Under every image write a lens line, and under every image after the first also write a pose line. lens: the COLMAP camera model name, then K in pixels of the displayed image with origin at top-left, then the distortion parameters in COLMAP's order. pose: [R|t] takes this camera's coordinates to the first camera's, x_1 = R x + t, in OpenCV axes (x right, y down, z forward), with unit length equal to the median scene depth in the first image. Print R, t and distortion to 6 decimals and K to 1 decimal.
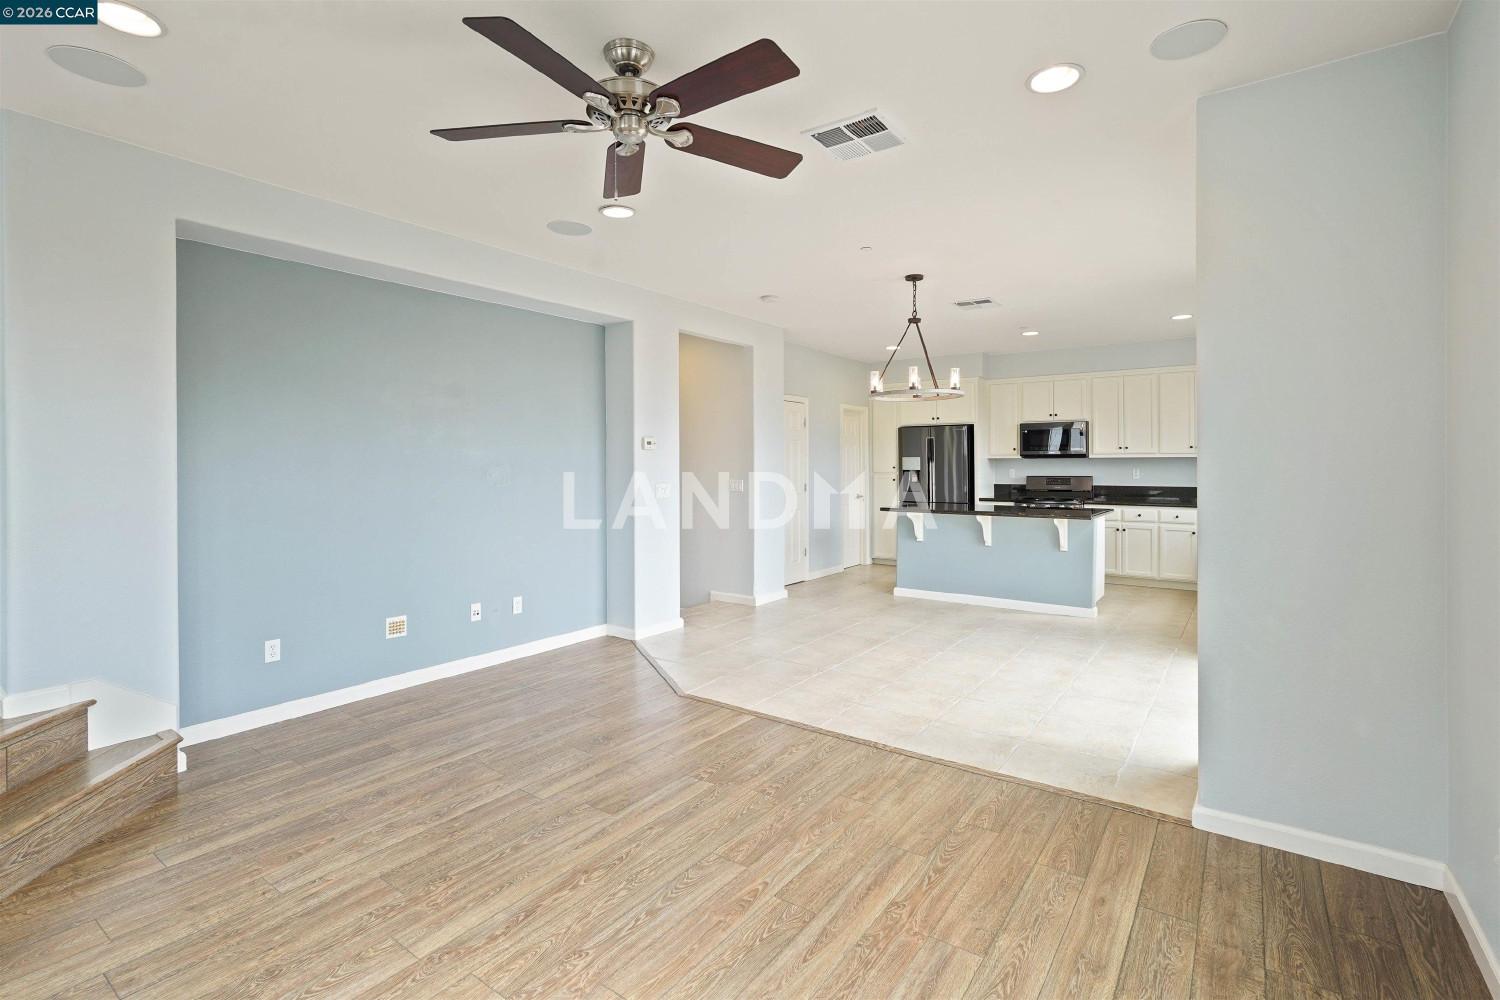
lens RADIAL K [[697.4, 0, 757.6], [0, 697.4, 475.9], [0, 0, 1]] dist [-0.002139, 0.001171]
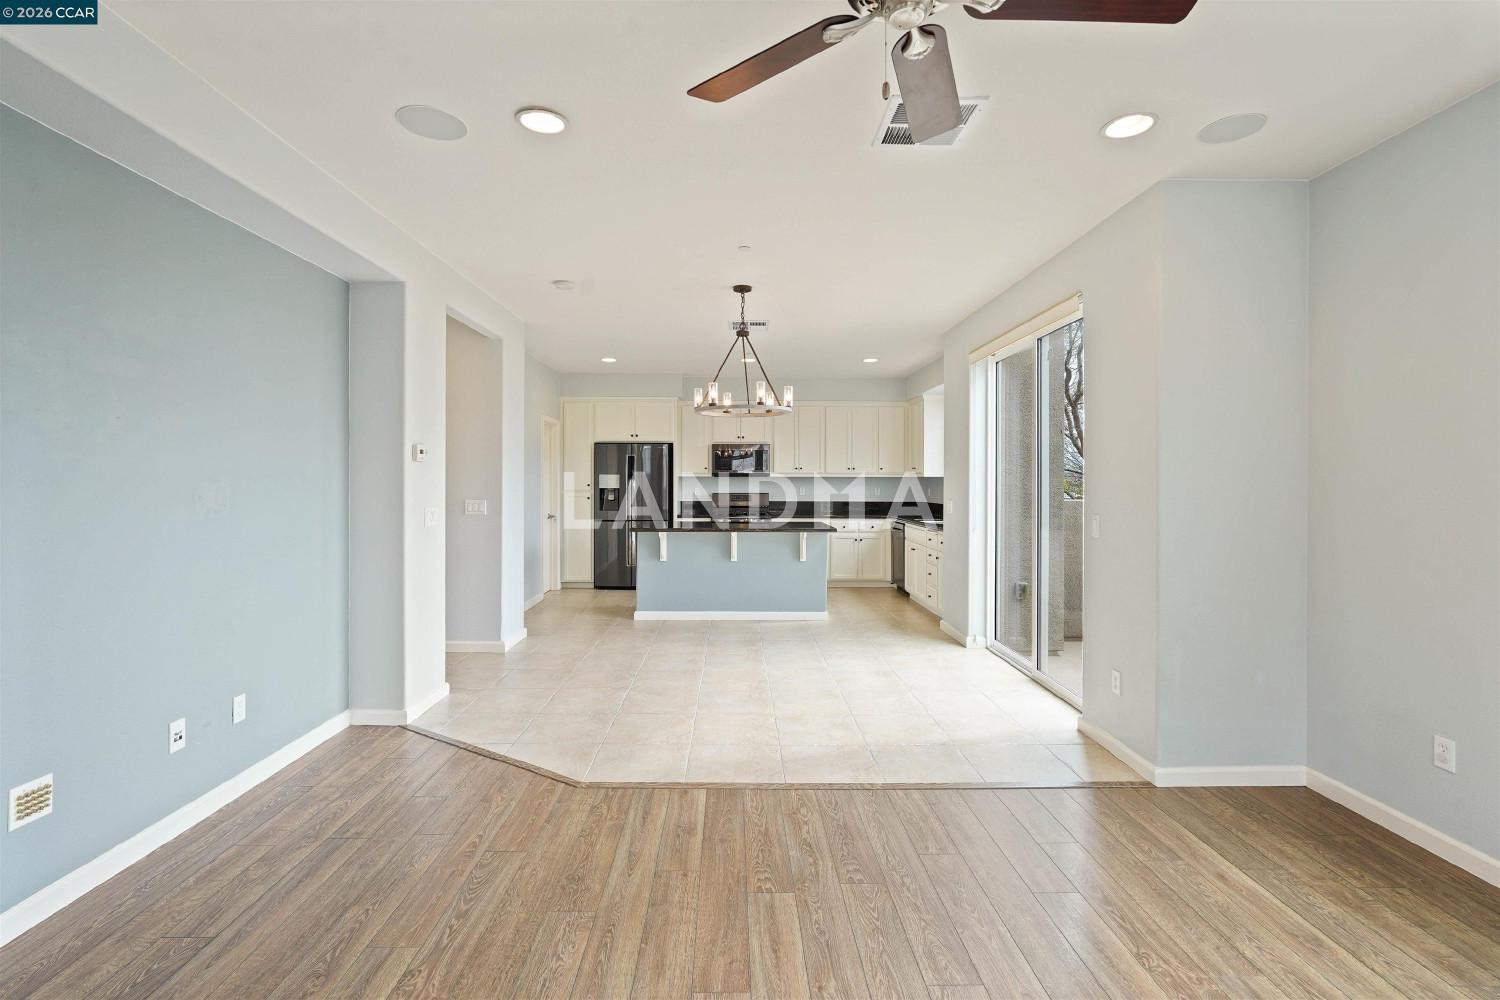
lens RADIAL K [[669.8, 0, 737.2], [0, 669.8, 488.5], [0, 0, 1]] dist [-0.009748, 0.006066]
pose [[0.807745, -0.002063, 0.589528, -0.391095], [0.006103, 0.999970, -0.004864, -0.004288], [-0.589500, 0.007527, 0.807733, 0.305844]]
